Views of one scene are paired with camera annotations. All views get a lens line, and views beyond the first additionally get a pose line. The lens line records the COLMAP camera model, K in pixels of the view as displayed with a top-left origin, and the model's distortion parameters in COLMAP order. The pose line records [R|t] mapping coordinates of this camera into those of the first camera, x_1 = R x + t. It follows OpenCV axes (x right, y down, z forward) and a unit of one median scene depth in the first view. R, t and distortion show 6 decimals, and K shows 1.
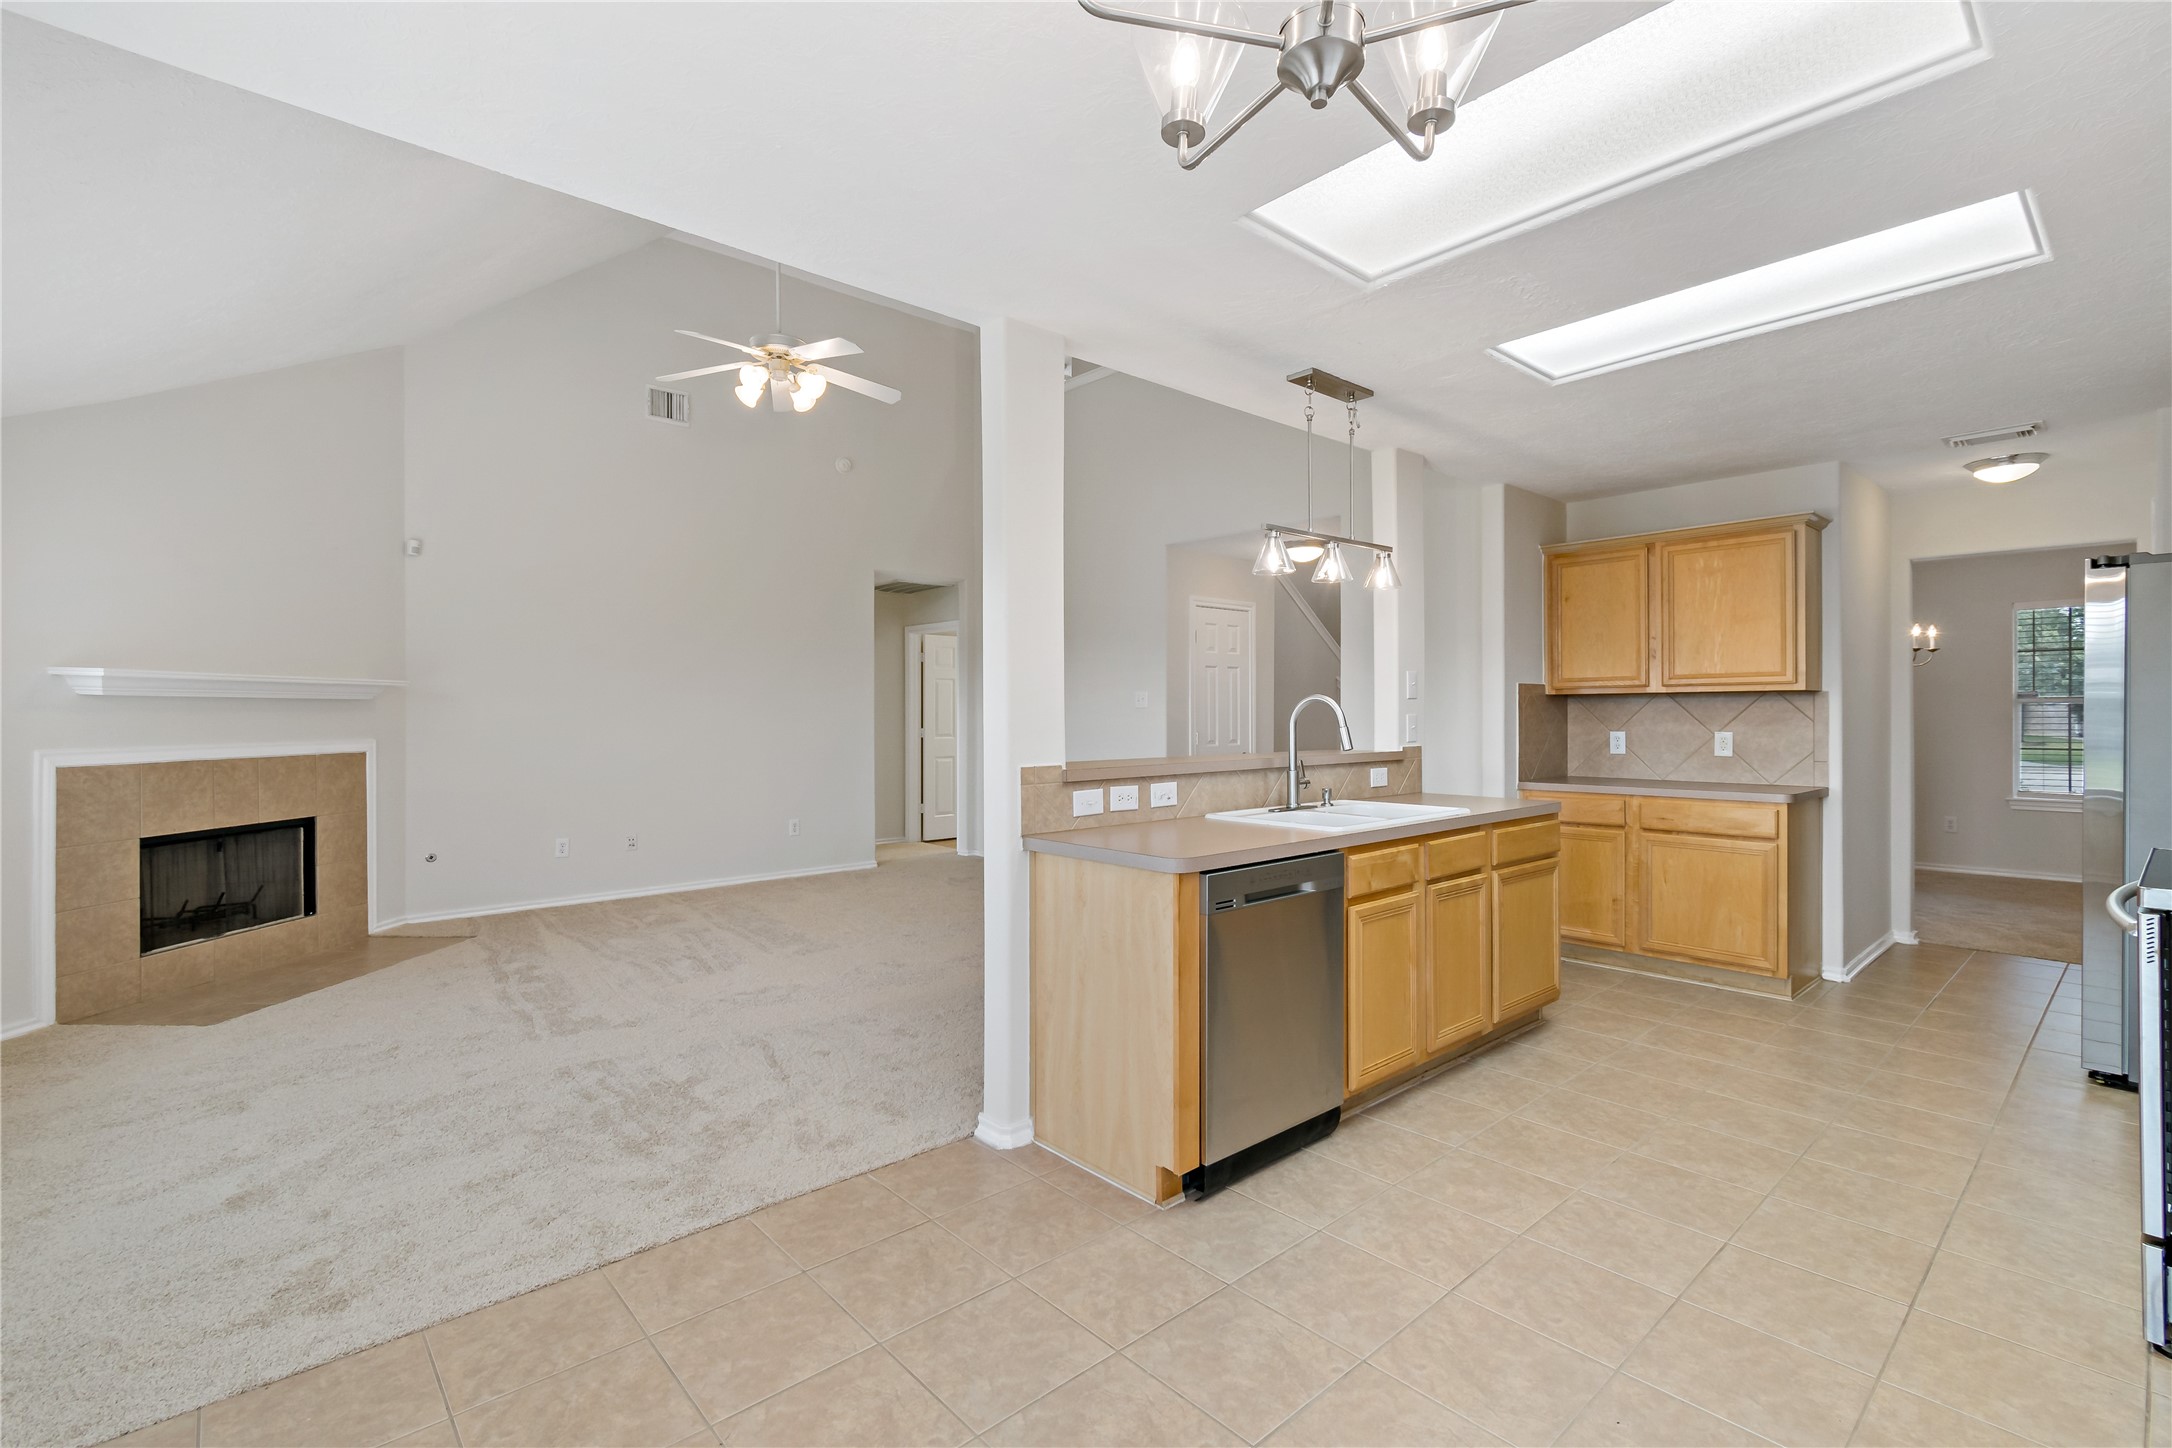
lens RADIAL K [[967.3, 0, 1082.4], [0, 967.3, 711.6], [0, 0, 1]] dist [-0.000422, -0.000098]
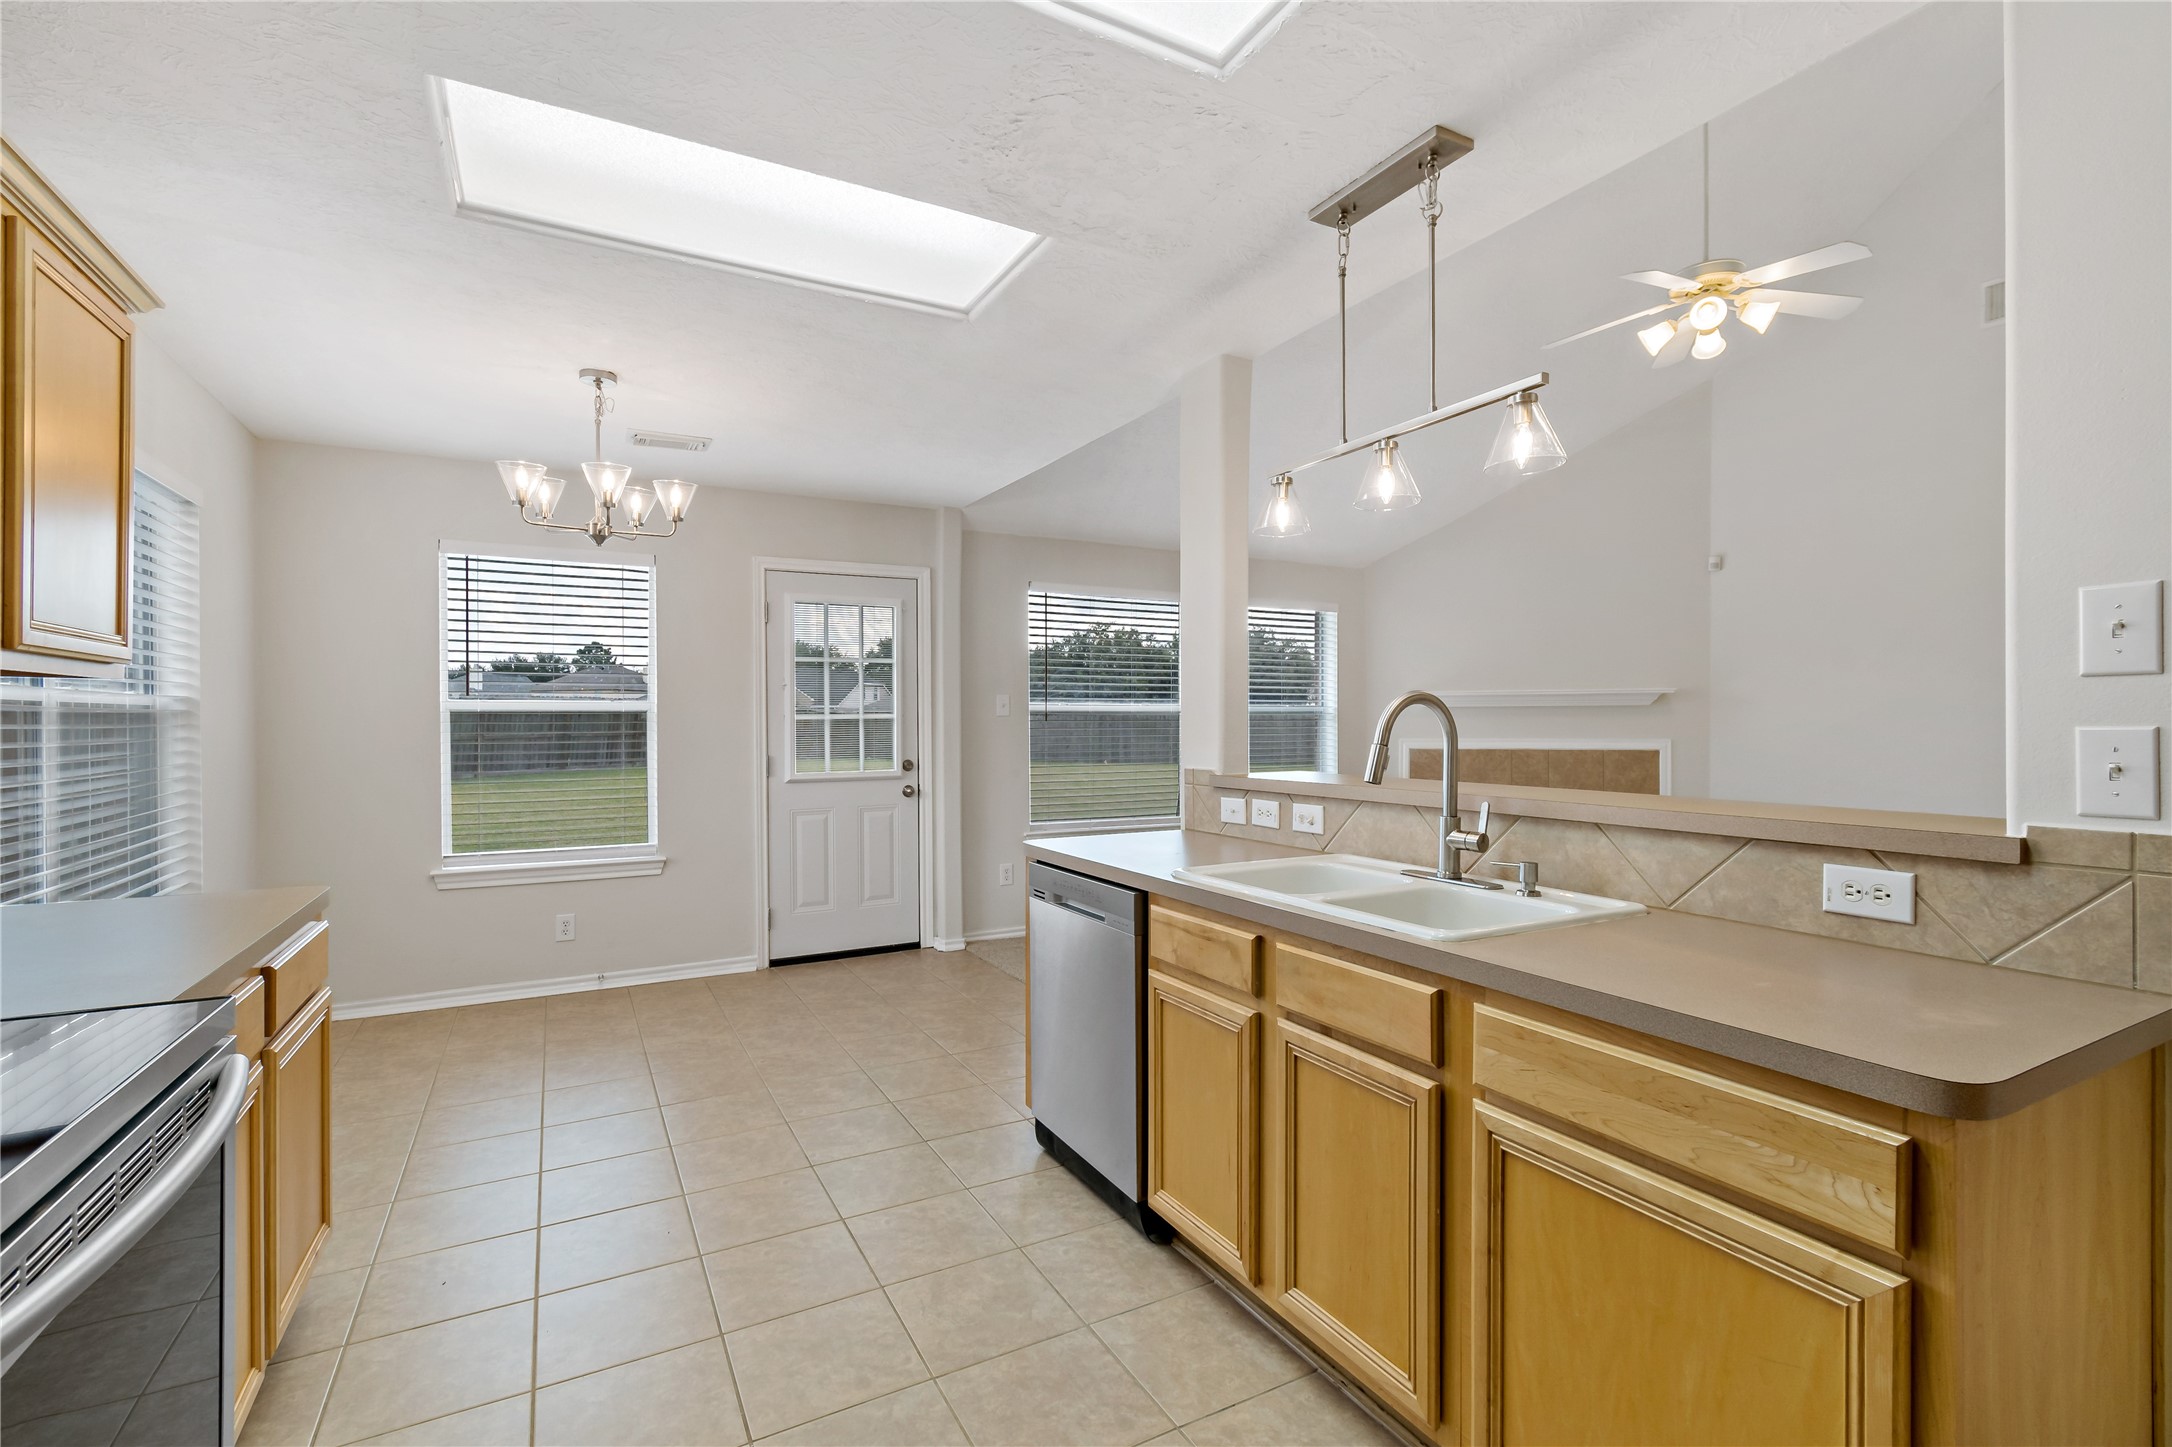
lens RADIAL K [[976.6, 0, 1086.0], [0, 976.6, 723.5], [0, 0, 1]] dist [0.002474, 0.000336]
pose [[-0.222486, 0.007021, -0.974911, 0.950016], [0.003925, 0.999972, 0.006306, -0.001617], [0.974928, -0.002423, -0.222507, 1.009741]]
